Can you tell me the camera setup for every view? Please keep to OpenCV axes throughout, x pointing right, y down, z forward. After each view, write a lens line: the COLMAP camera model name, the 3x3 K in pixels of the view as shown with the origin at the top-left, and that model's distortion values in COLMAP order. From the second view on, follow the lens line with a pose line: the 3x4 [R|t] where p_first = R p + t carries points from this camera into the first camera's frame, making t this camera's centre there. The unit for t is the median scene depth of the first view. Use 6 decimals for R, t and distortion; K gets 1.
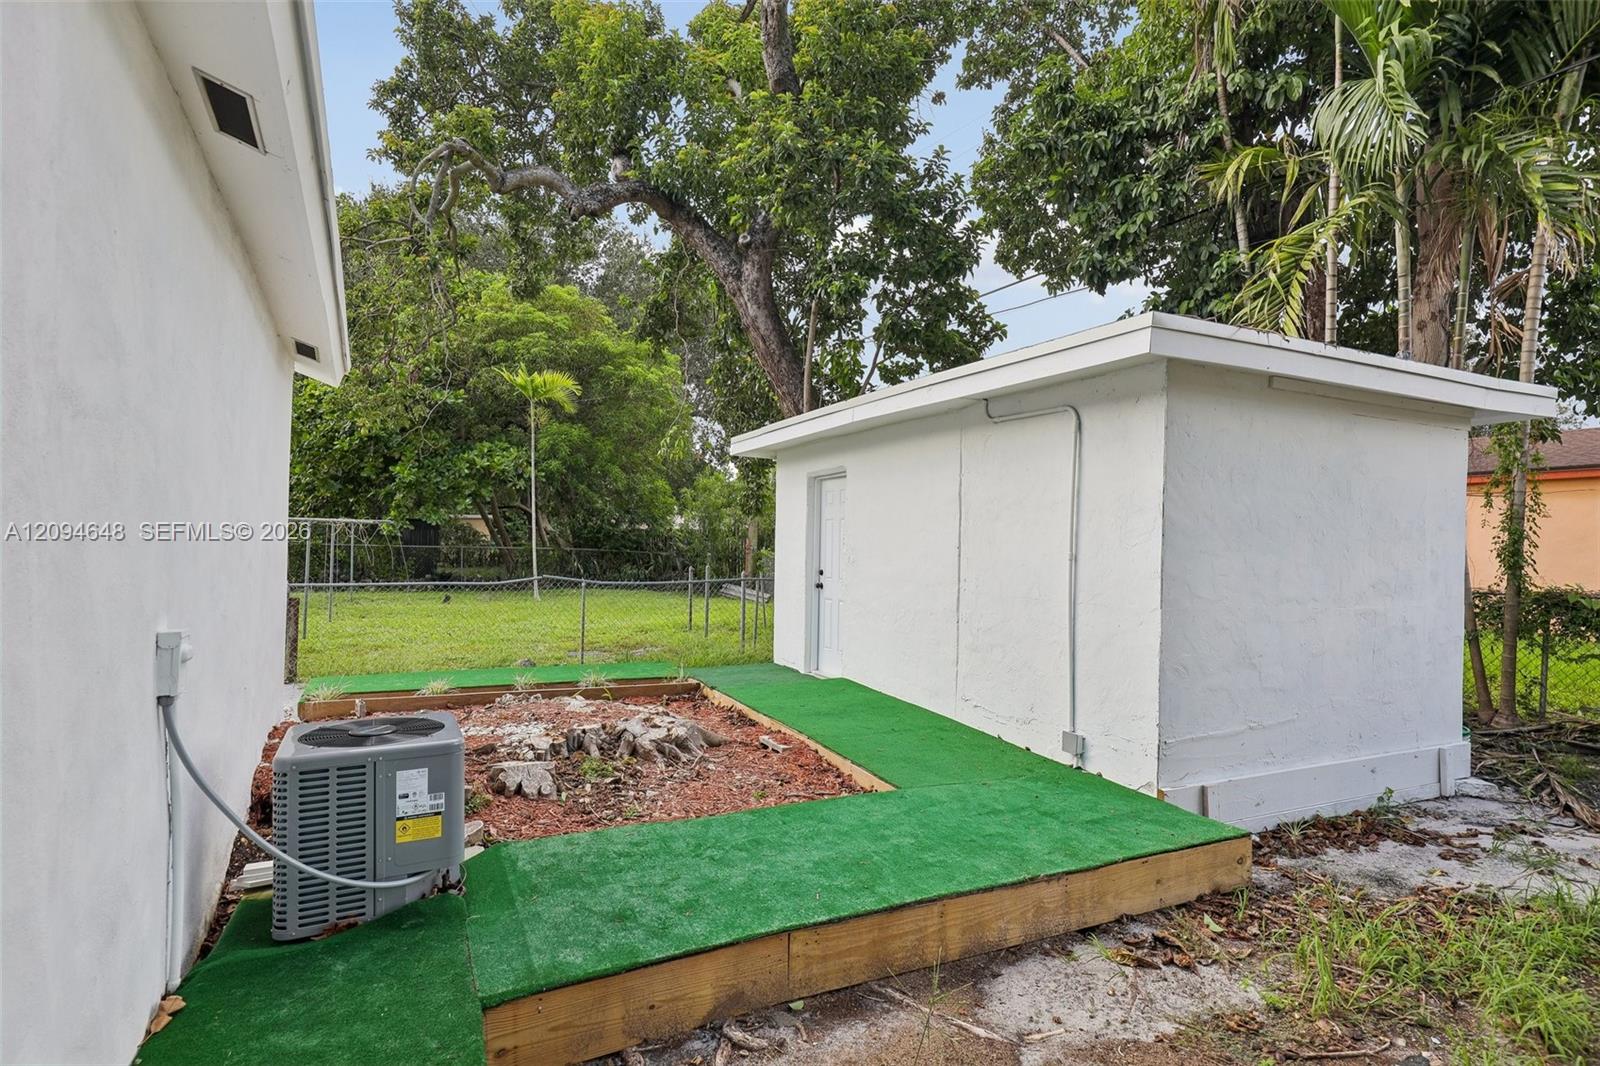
lens RADIAL K [[833.0, 0, 800.0], [0, 833.0, 533.0], [0, 0, 1]] dist [0.000633, 0.000072]
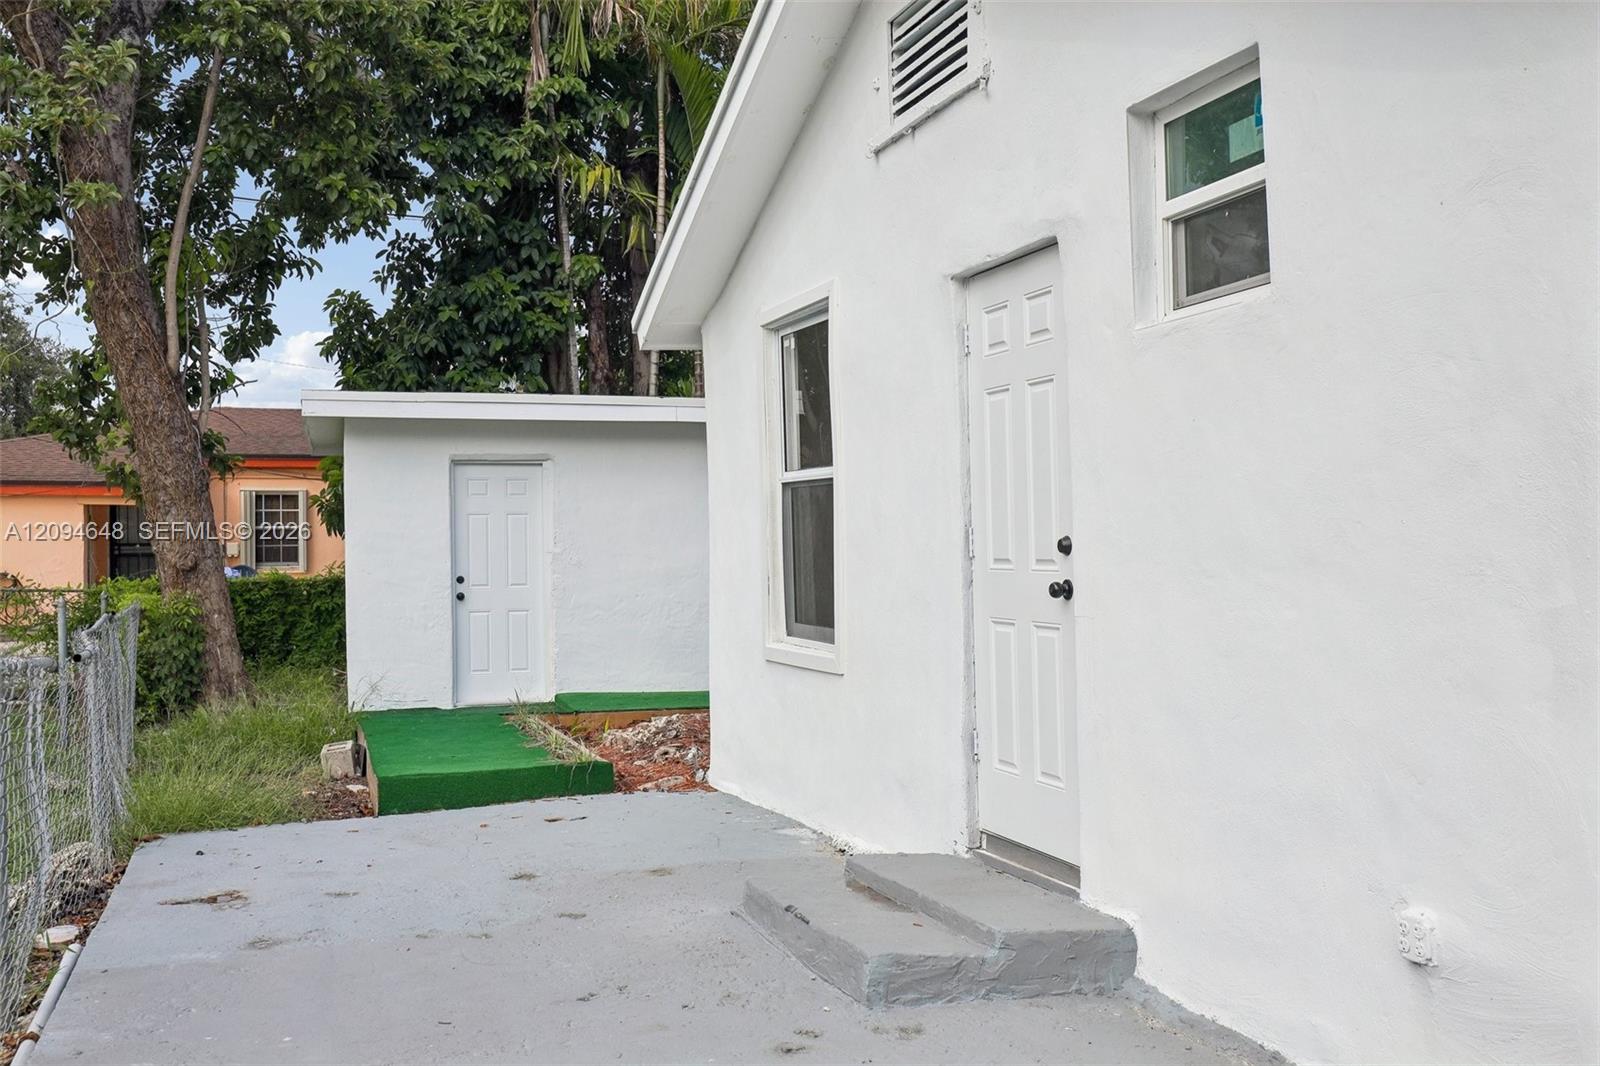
lens RADIAL K [[1610.6, 0, 800.0], [0, 1610.6, 533.0], [0, 0, 1]] dist [-0.002034, -0.004865]
pose [[0.155965, -0.006579, 0.987741, -1.558385], [0.001930, 0.999978, 0.006356, -0.007618], [-0.987761, 0.000915, 0.155974, 0.464318]]
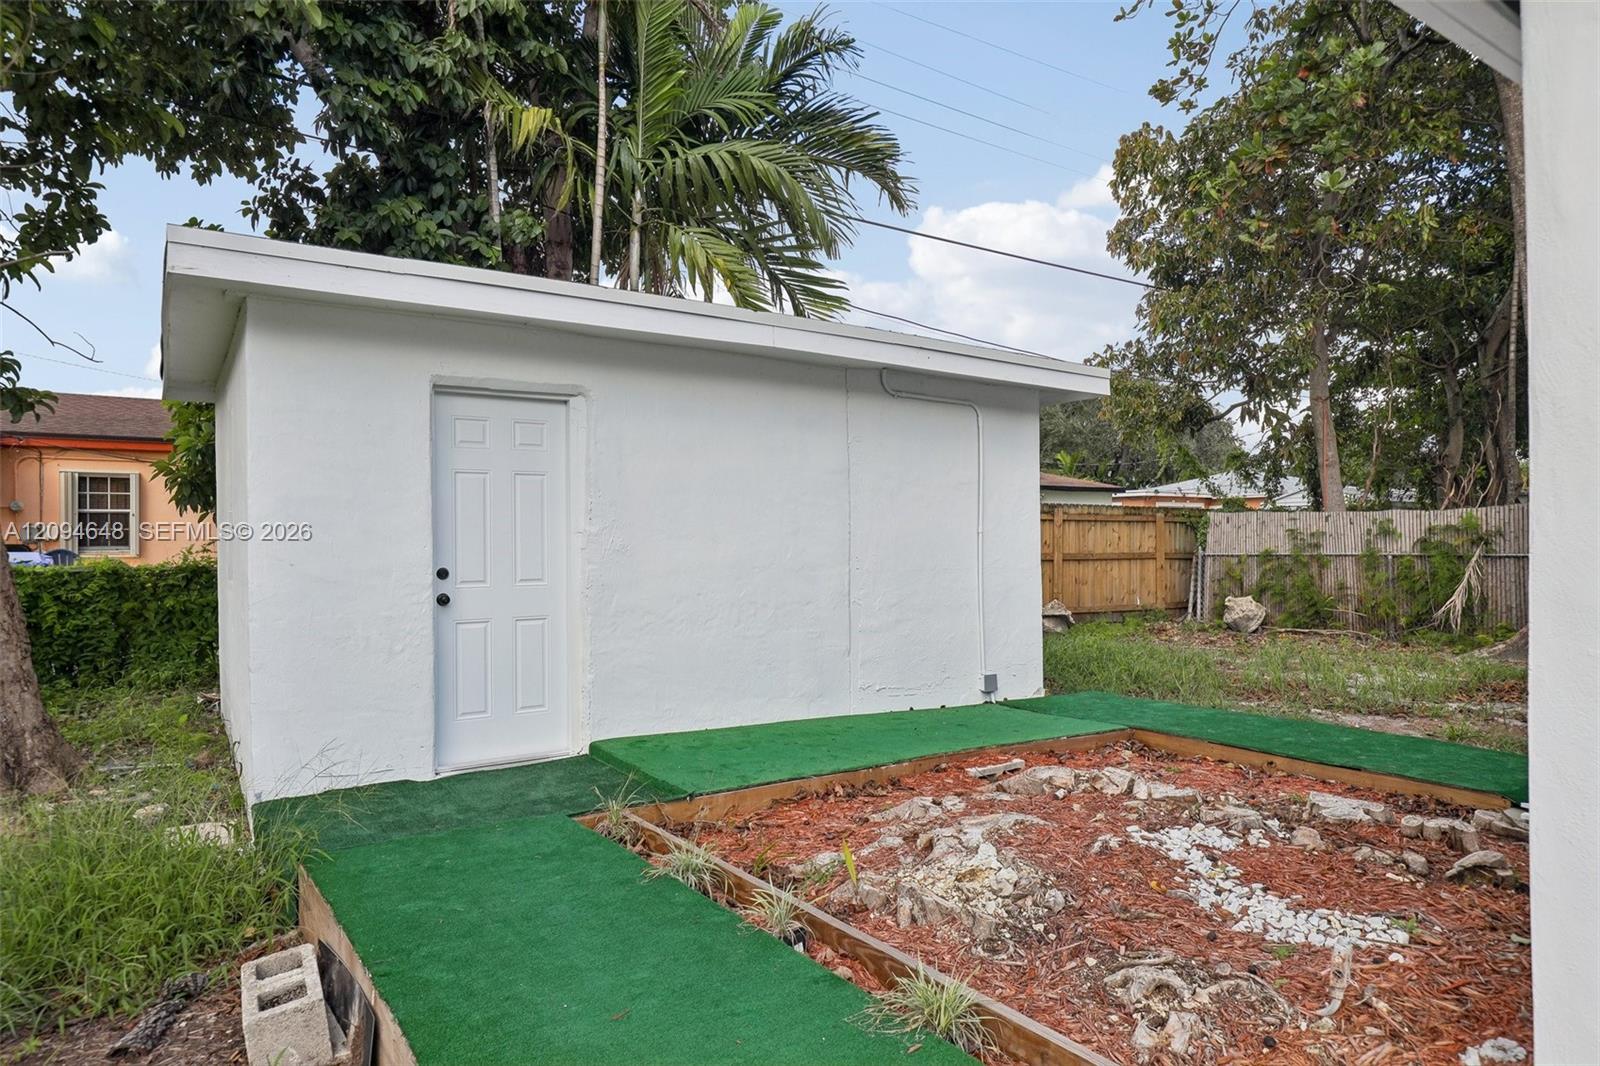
lens RADIAL K [[991.4, 0, 800.0], [0, 991.4, 533.0], [0, 0, 1]] dist [0.004815, 0.003659]
pose [[-0.141290, -0.009927, 0.989918, -0.658142], [-0.006956, 0.999935, 0.009034, 0.015780], [-0.989944, -0.005610, -0.141350, 0.927886]]
